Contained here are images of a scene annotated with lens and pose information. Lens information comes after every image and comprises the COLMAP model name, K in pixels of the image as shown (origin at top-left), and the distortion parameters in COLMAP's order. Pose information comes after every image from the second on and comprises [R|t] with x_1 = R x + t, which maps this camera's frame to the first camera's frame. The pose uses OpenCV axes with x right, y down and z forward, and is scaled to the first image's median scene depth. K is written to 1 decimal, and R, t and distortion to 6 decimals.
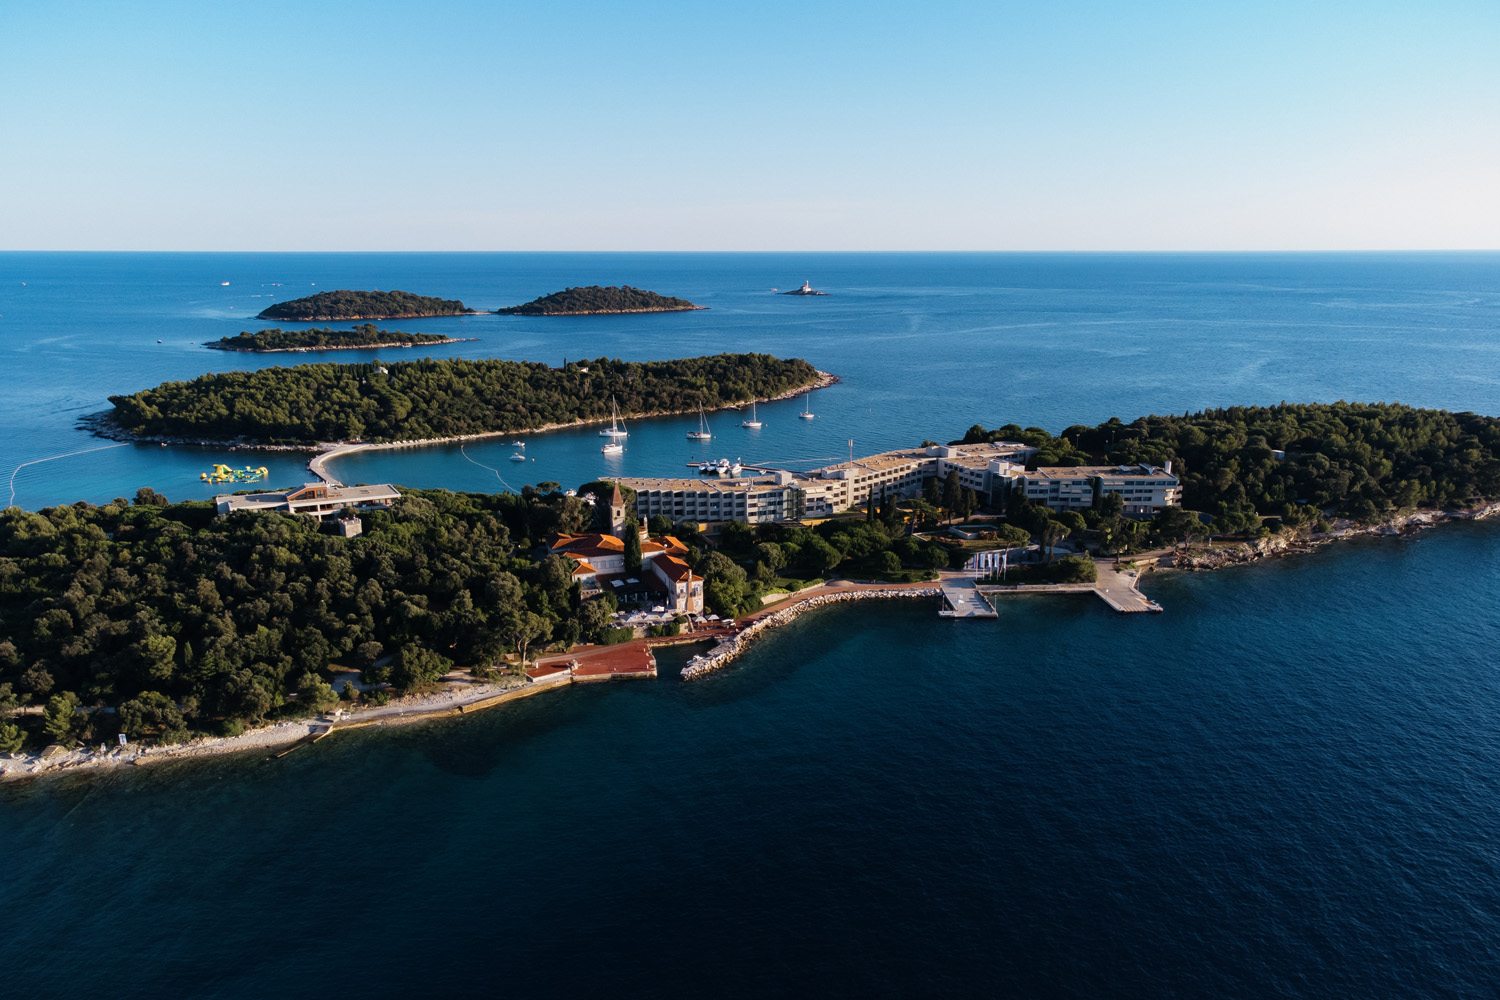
lens RADIAL K [[1037.1, 0, 751.2], [0, 1037.1, 500.5], [0, 0, 1]] dist [-0.009276, -0.000135]
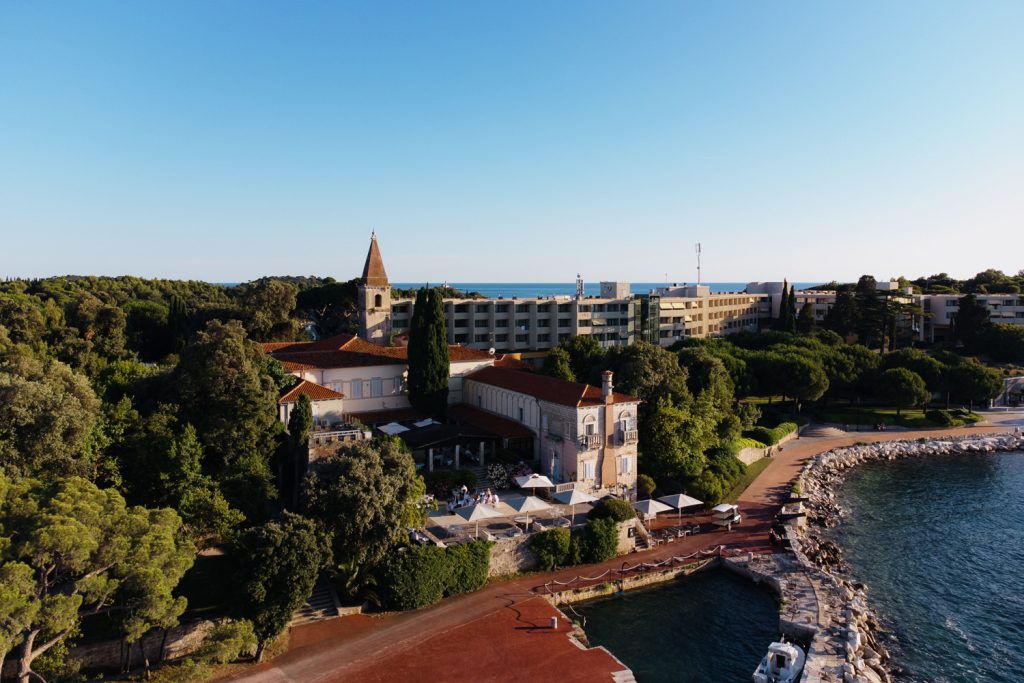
lens RADIAL K [[704.4, 0, 497.0], [0, 704.4, 298.3], [0, 0, 1]] dist [0.003717, -0.000033]
pose [[0.988975, 0.001406, 0.148078, -0.134329], [0.029855, 0.977530, -0.208674, 0.090990], [-0.145044, 0.210794, 0.966710, 0.741245]]
